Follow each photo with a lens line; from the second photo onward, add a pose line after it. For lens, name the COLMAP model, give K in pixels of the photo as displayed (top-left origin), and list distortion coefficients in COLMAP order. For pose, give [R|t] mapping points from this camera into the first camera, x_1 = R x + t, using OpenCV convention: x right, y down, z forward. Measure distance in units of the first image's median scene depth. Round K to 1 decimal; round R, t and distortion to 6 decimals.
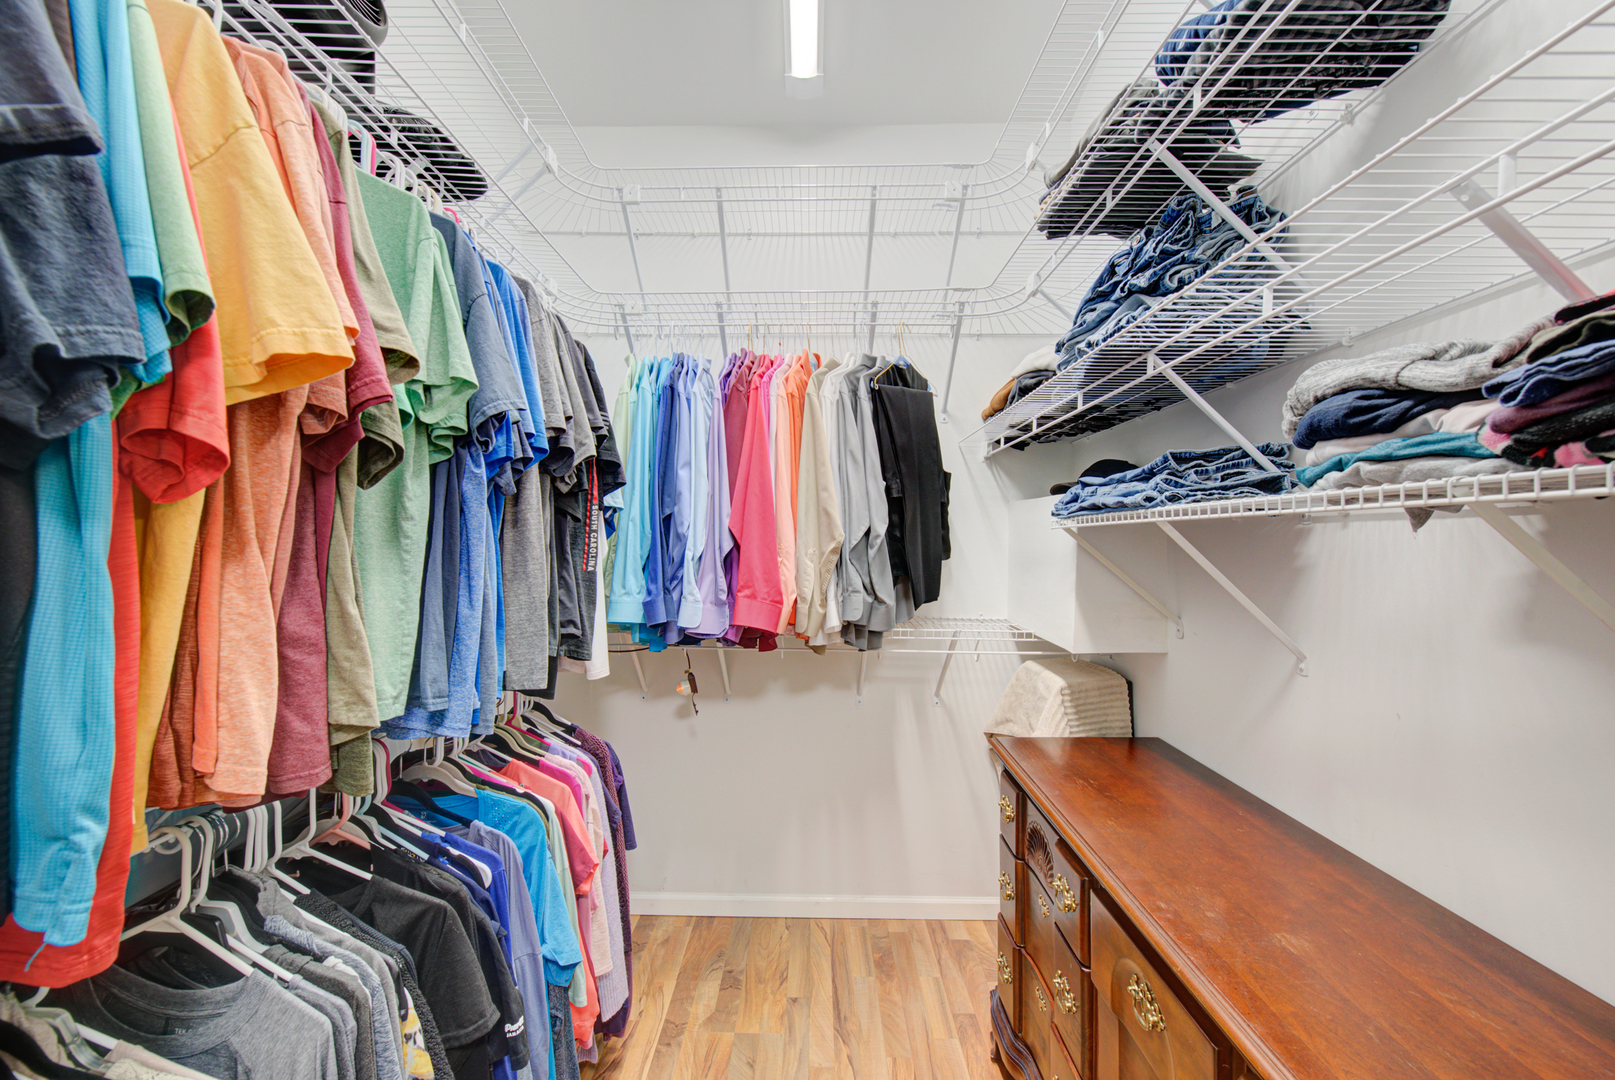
lens RADIAL K [[655.1, 0, 793.6], [0, 655.1, 541.5], [0, 0, 1]] dist [-0.000417, -0.002342]
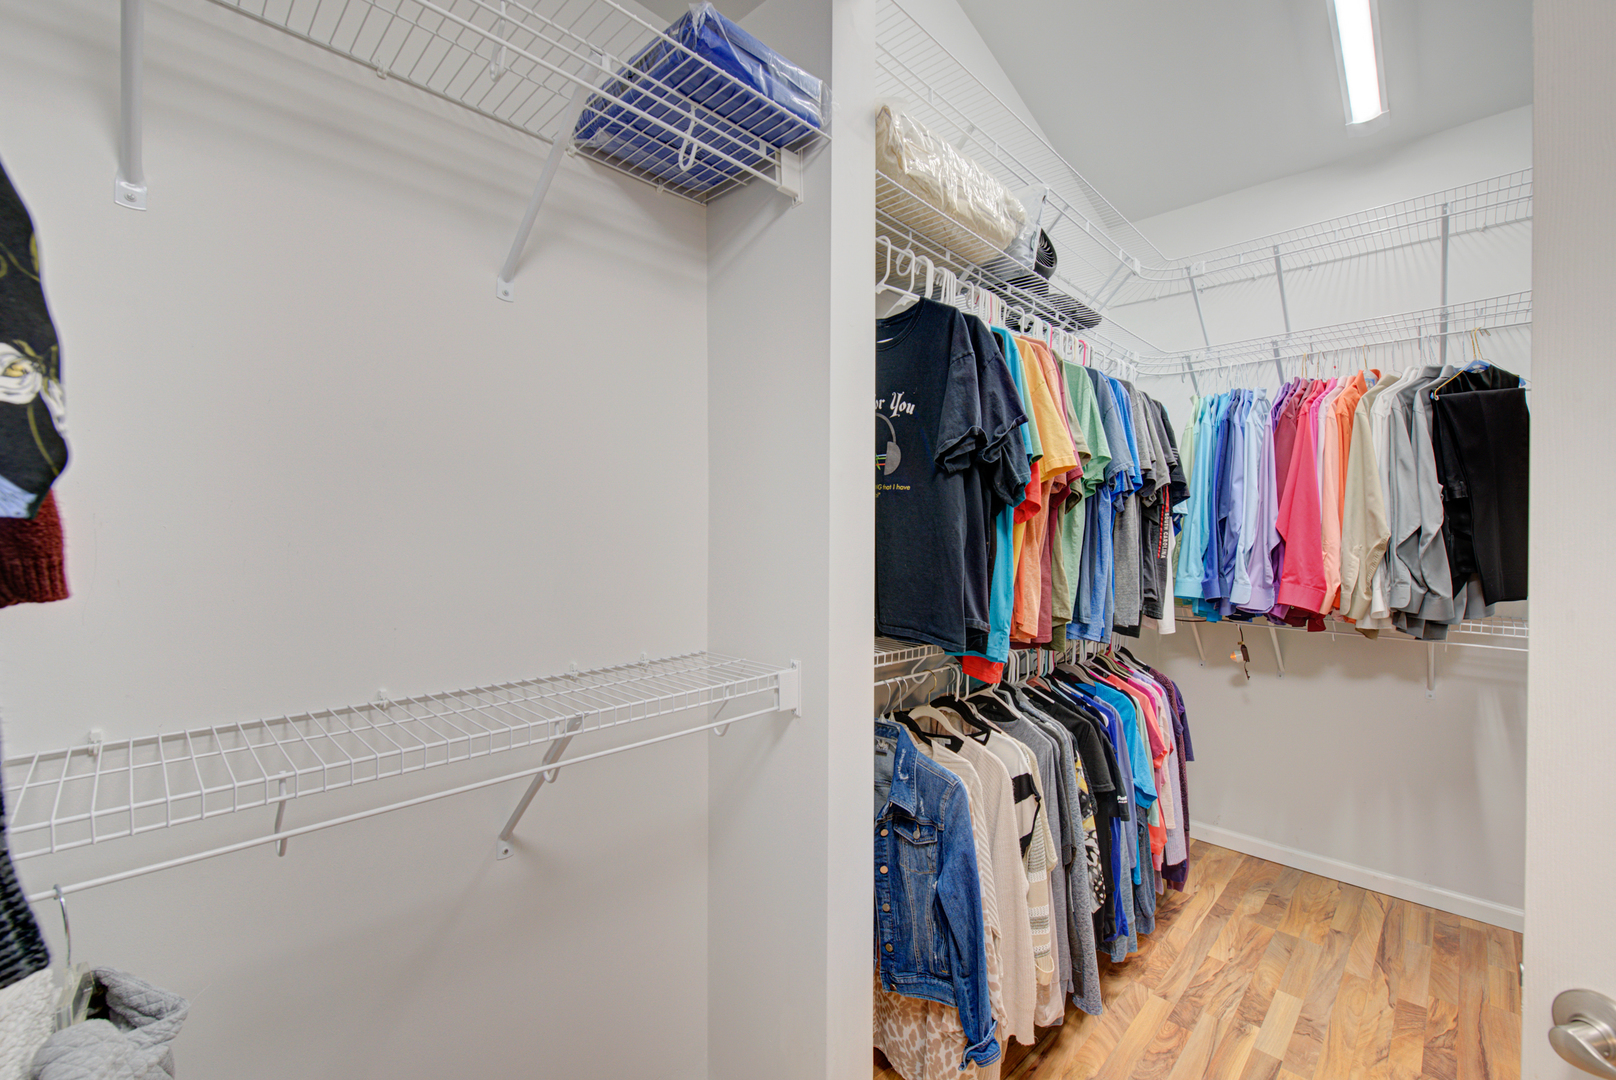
lens RADIAL K [[660.5, 0, 877.9], [0, 660.5, 549.7], [0, 0, 1]] dist [-0.000734, -0.000561]
pose [[0.772937, 0.016953, -0.634256, 0.117827], [-0.005120, 0.999777, 0.020484, -0.000626], [0.634462, -0.012585, 0.772852, -0.483970]]
